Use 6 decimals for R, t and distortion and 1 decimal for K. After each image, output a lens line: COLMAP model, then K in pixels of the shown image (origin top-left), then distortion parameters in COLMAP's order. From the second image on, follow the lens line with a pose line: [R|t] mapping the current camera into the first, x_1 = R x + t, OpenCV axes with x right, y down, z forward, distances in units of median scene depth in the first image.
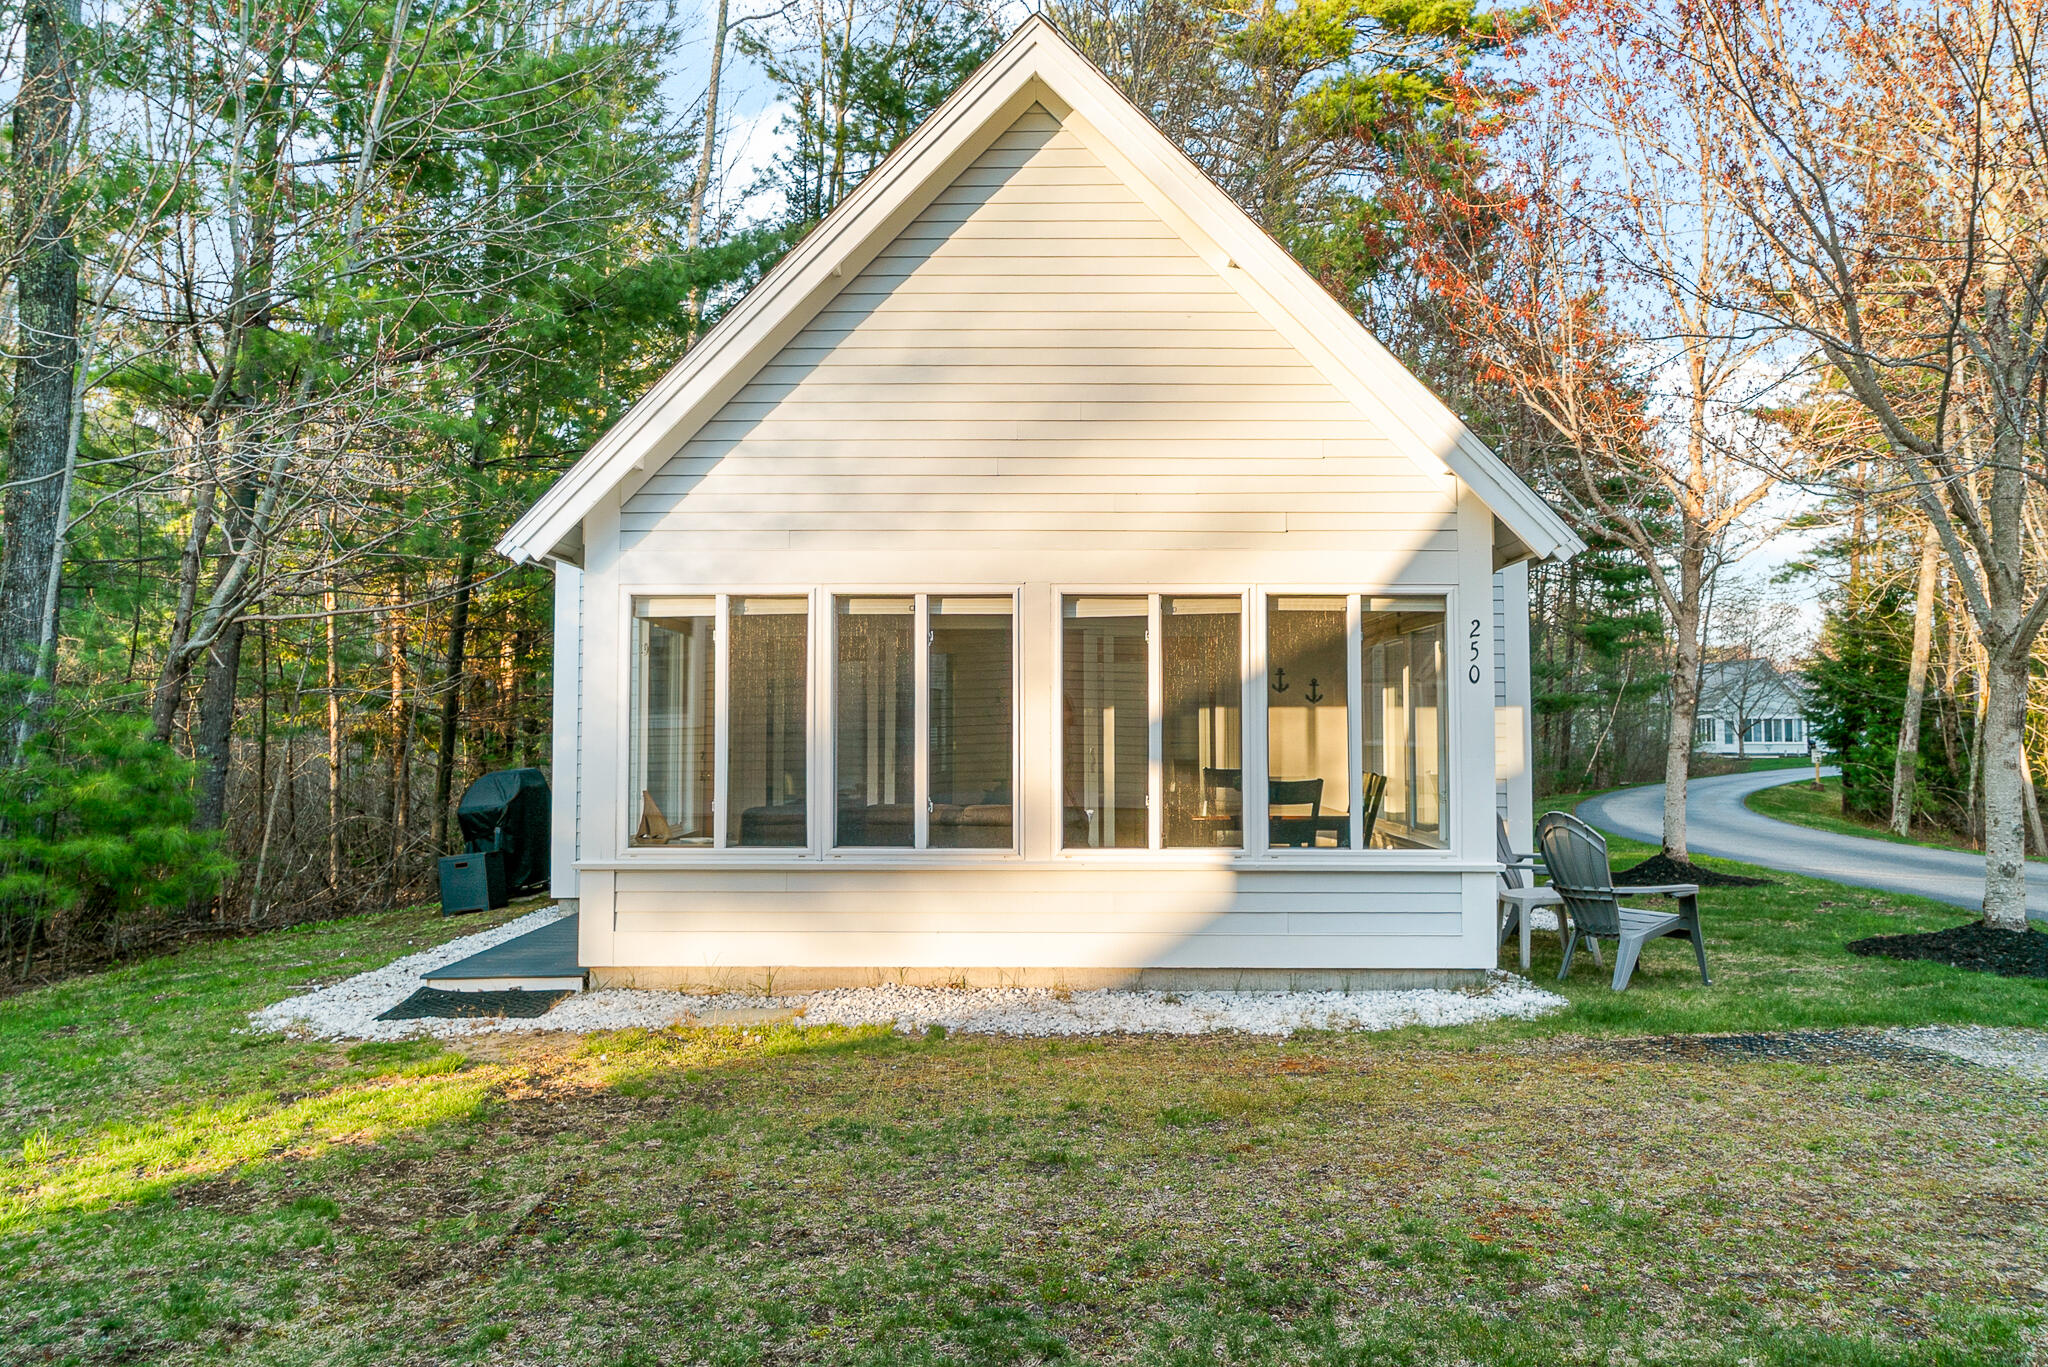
lens RADIAL K [[1381.1, 0, 1026.2], [0, 1381.1, 695.2], [0, 0, 1]] dist [0.004312, -0.003497]
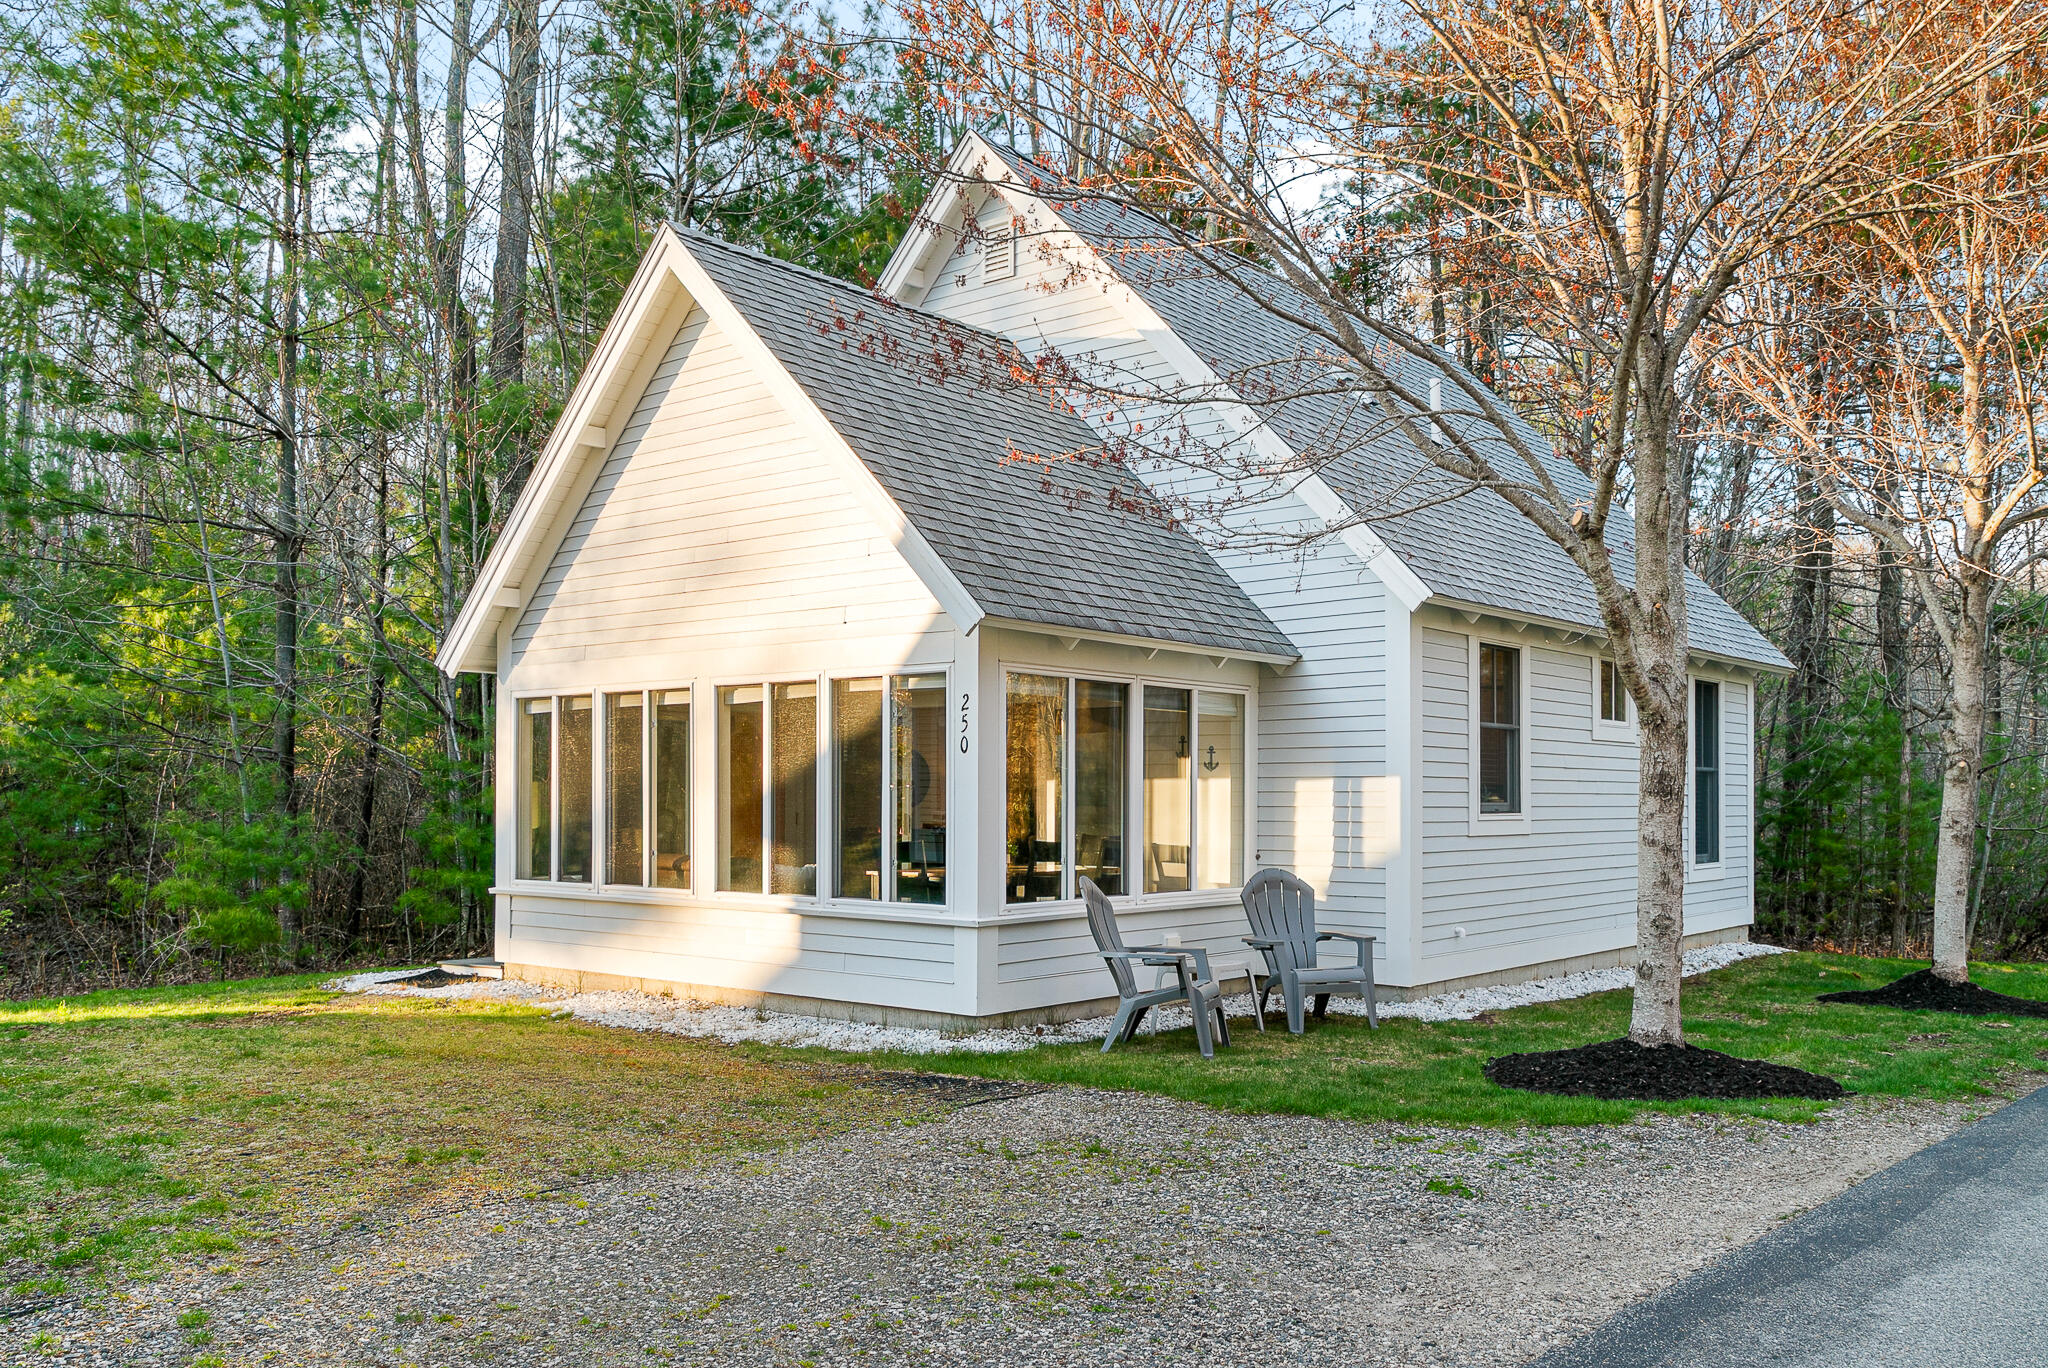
lens RADIAL K [[1724.5, 0, 1025.6], [0, 1724.5, 687.0], [0, 0, 1]] dist [-0.010933, -0.000517]
pose [[0.771549, -0.038343, -0.635013, 1.227217], [0.010345, 0.998806, -0.047740, 0.004985], [0.636086, 0.030264, 0.771025, -0.022261]]
